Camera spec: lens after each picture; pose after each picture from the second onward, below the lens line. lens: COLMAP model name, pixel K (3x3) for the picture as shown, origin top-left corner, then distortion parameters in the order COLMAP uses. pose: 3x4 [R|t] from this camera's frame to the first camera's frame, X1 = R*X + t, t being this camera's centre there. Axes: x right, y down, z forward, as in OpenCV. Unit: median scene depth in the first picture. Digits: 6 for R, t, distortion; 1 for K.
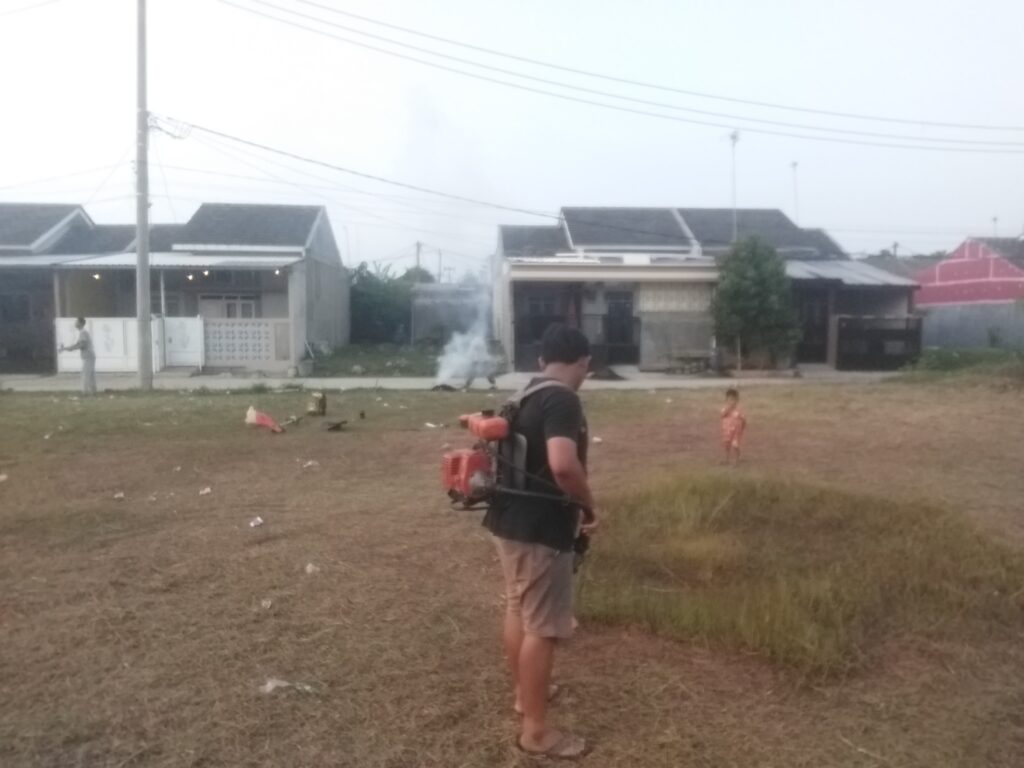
lens RADIAL K [[688.1, 0, 512.0], [0, 688.1, 384.0], [0, 0, 1]] dist [0.003840, -0.079201]
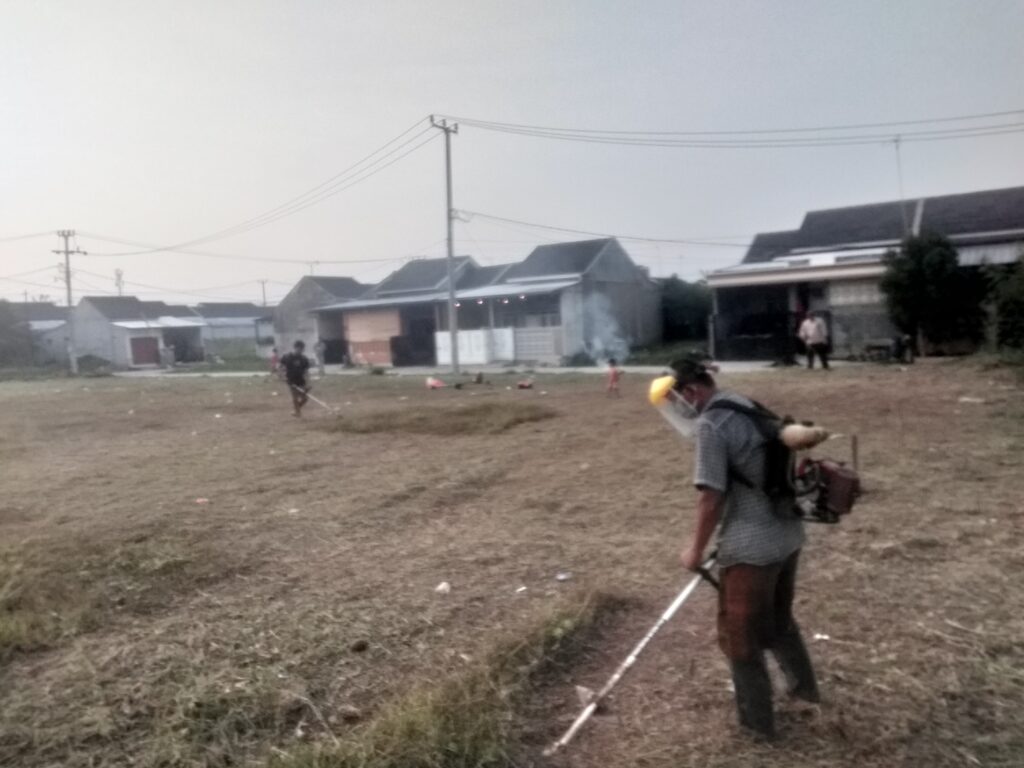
lens RADIAL K [[688.1, 0, 512.0], [0, 688.1, 384.0], [0, 0, 1]] dist [0.003840, -0.079201]
pose [[0.789722, 0.007874, -0.613414, 0.469107], [-0.006407, 0.999969, 0.004587, 0.019482], [0.613431, 0.000307, 0.789748, -0.194508]]
